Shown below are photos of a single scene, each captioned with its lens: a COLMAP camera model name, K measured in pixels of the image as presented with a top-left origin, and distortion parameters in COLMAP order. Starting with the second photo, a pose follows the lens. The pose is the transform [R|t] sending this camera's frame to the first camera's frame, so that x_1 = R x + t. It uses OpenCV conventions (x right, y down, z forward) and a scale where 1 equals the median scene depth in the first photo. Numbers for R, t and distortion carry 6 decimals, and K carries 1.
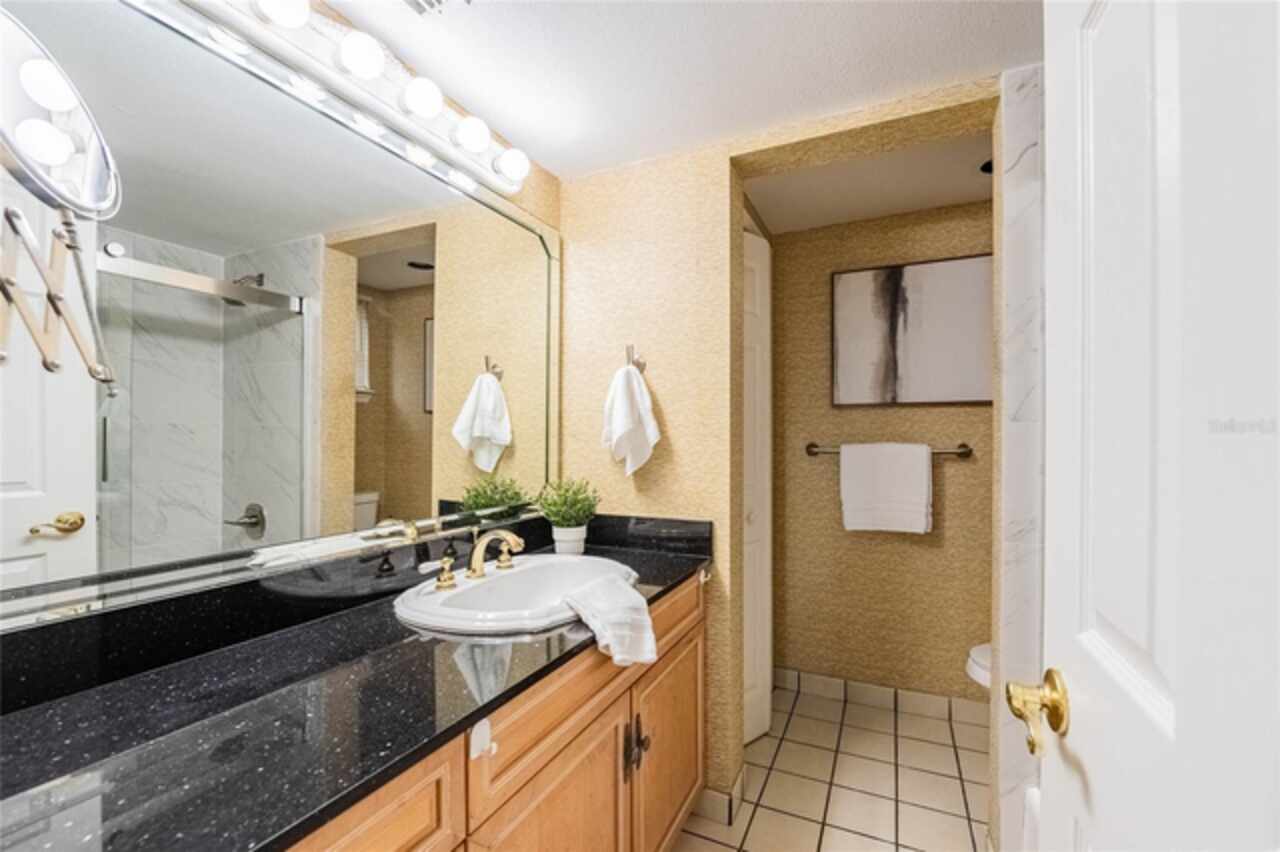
lens RADIAL K [[519.4, 0, 642.3], [0, 519.4, 431.4], [0, 0, 1]] dist [-0.001031, 0.000013]
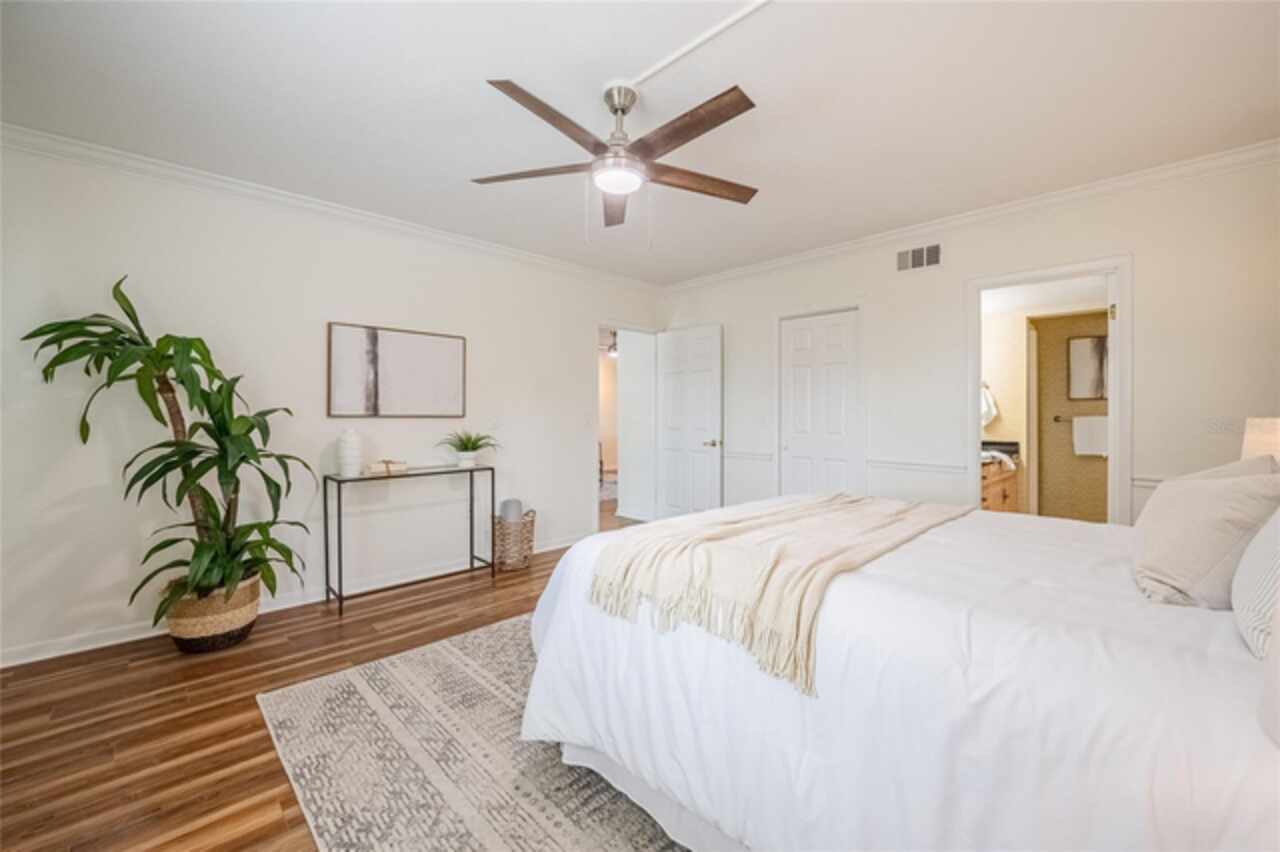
lens RADIAL K [[519.4, 0, 640.7], [0, 519.4, 421.0], [0, 0, 1]] dist [-0.001031, 0.000013]
pose [[0.945913, -0.005000, -0.324382, -0.629416], [0.006601, 0.999971, 0.003833, 0.021153], [0.324354, -0.005766, 0.945918, -1.655383]]
